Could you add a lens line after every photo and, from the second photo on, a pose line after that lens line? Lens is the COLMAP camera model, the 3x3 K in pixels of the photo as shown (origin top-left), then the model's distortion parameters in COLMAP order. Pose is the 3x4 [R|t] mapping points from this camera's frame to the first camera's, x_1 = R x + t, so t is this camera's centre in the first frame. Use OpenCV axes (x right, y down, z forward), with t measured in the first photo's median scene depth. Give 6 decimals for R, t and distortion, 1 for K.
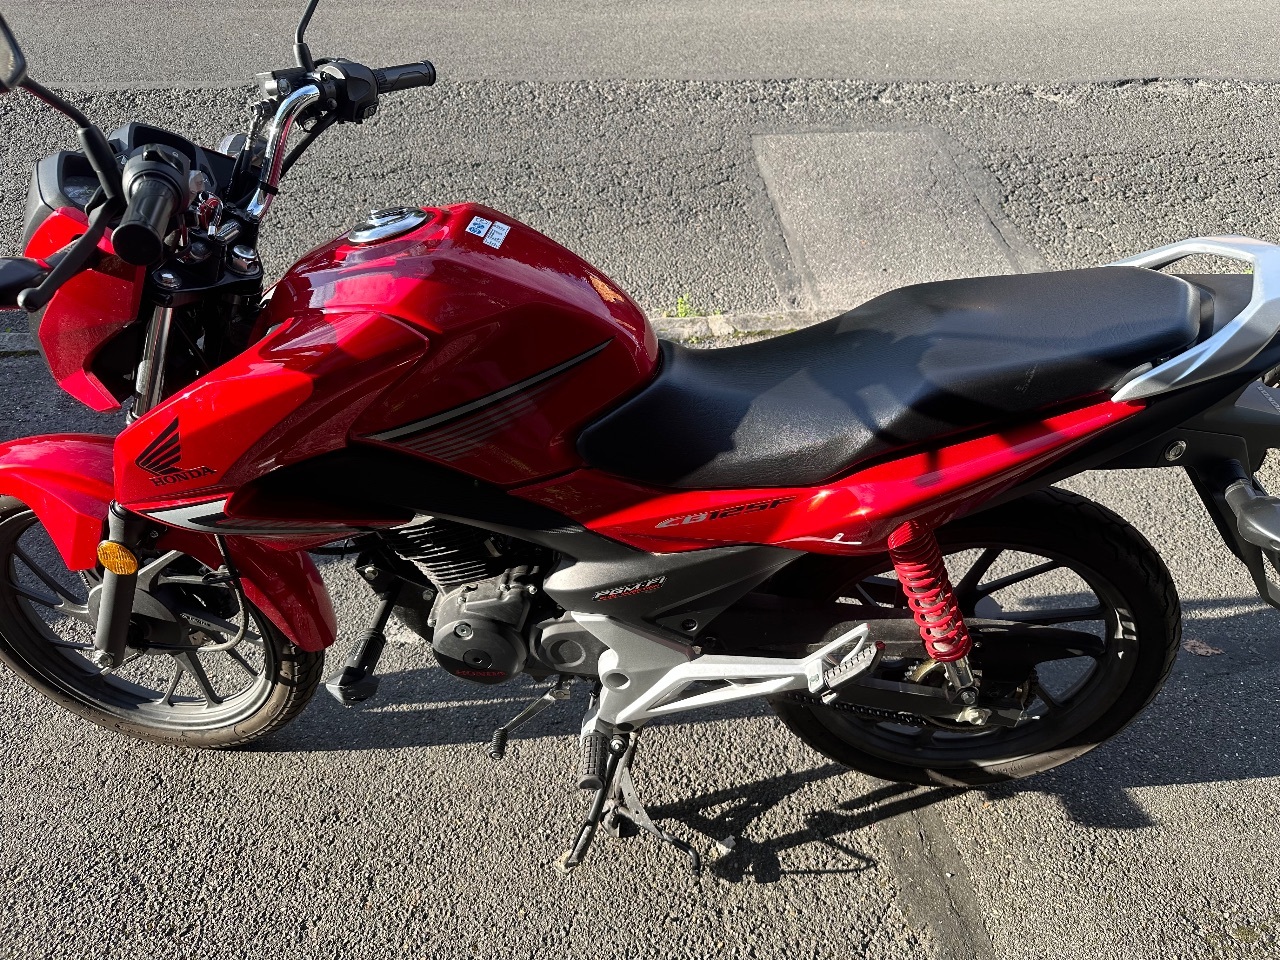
lens RADIAL K [[855.5, 0, 640.0], [0, 855.5, 480.0], [0, 0, 1]] dist [0.074857, -0.137022]
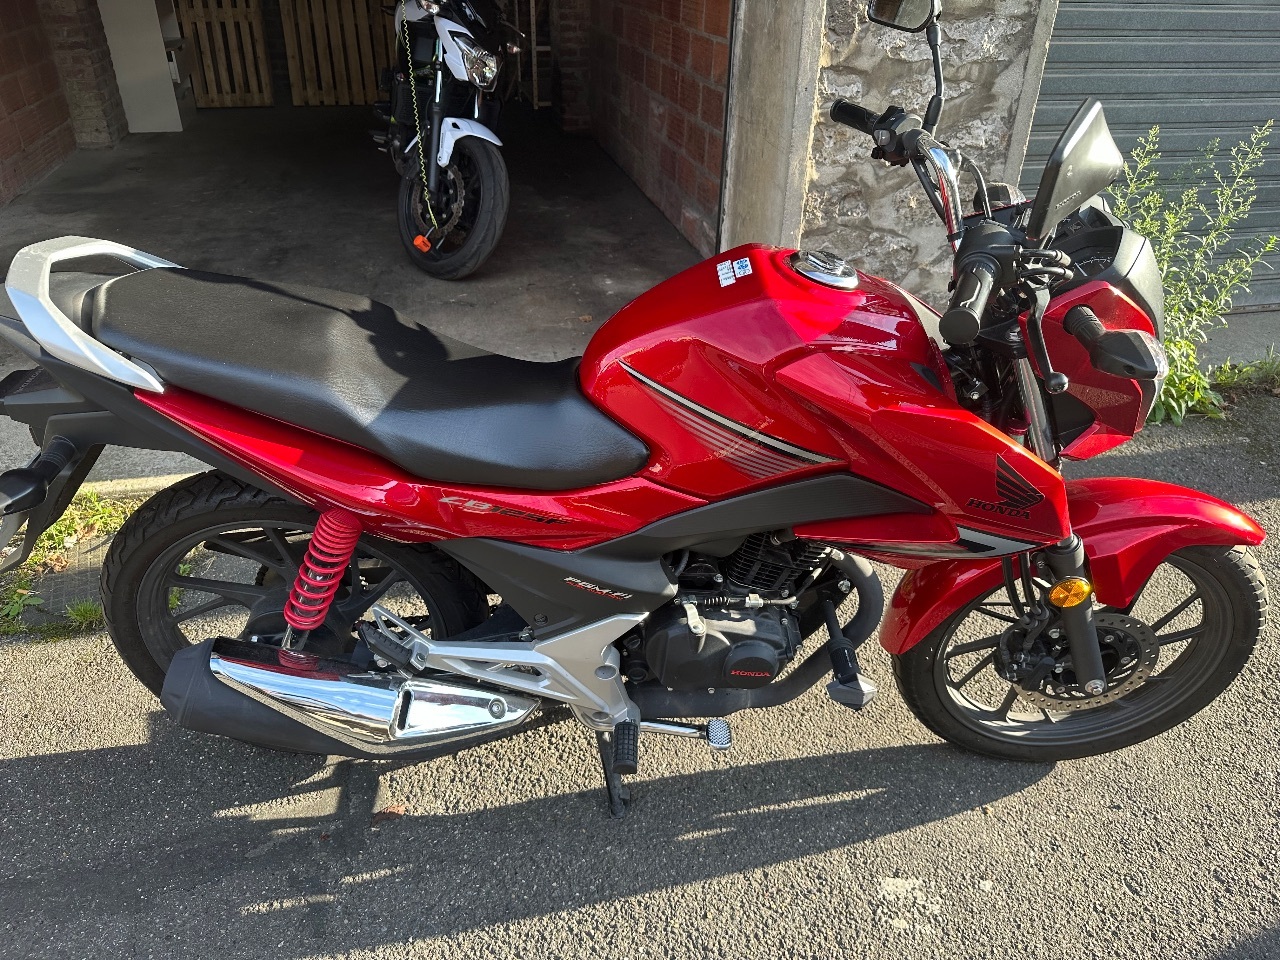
lens RADIAL K [[883.2, 0, 640.0], [0, 883.2, 480.0], [0, 0, 1]] dist [0.038637, -0.068684]
pose [[-0.993625, 0.040593, -0.105177, 0.051436], [-0.088815, 0.292784, 0.952045, -0.882587], [0.069440, 0.955316, -0.287313, 1.082796]]
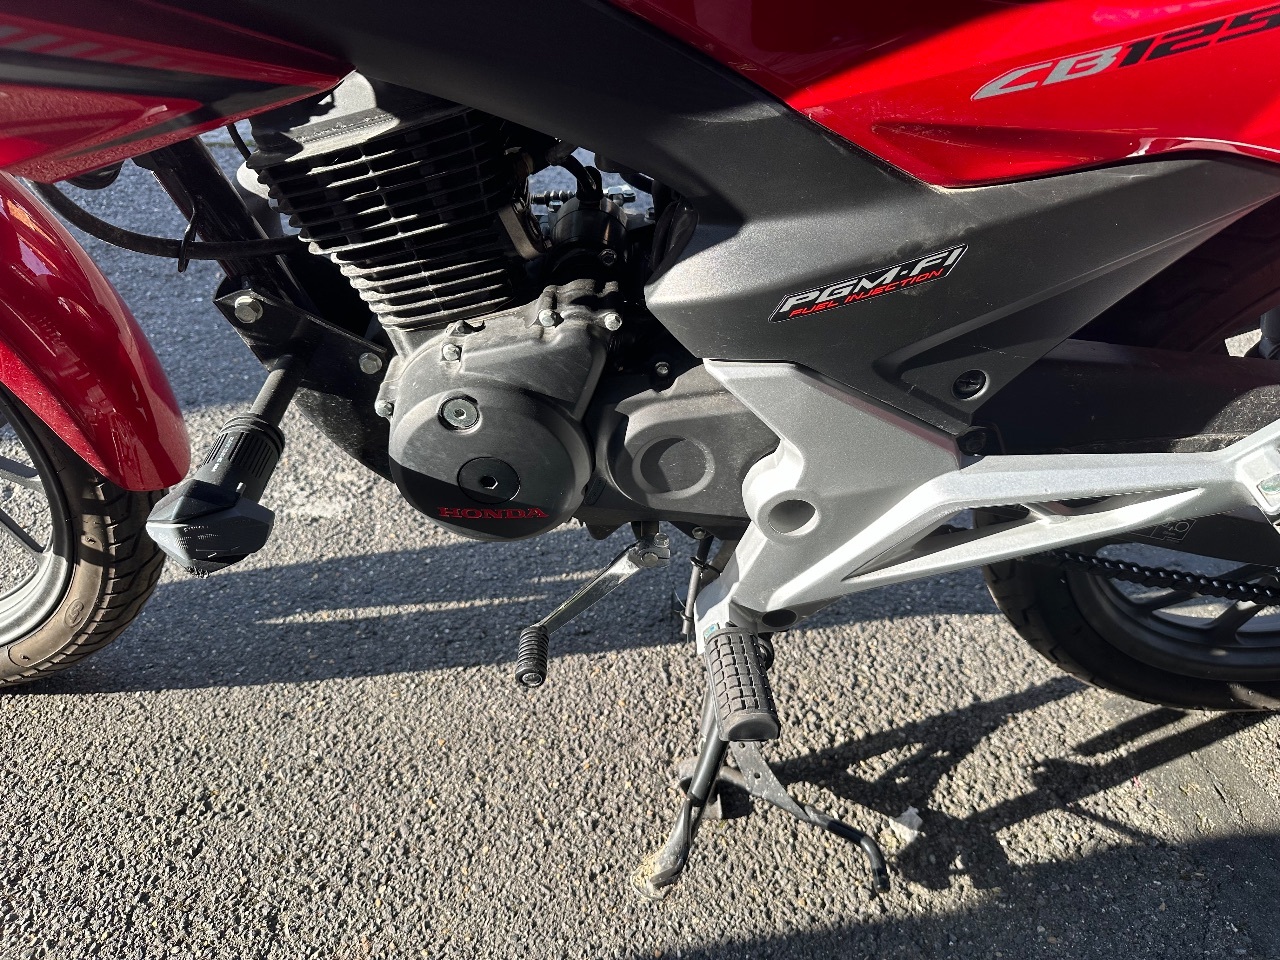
lens RADIAL K [[883.2, 0, 640.0], [0, 883.2, 480.0], [0, 0, 1]] dist [0.038637, -0.068684]
pose [[0.995662, -0.010520, 0.092445, -0.129577], [0.004106, 0.997588, 0.069296, 0.150108], [-0.092951, -0.068616, 0.993304, 0.439570]]
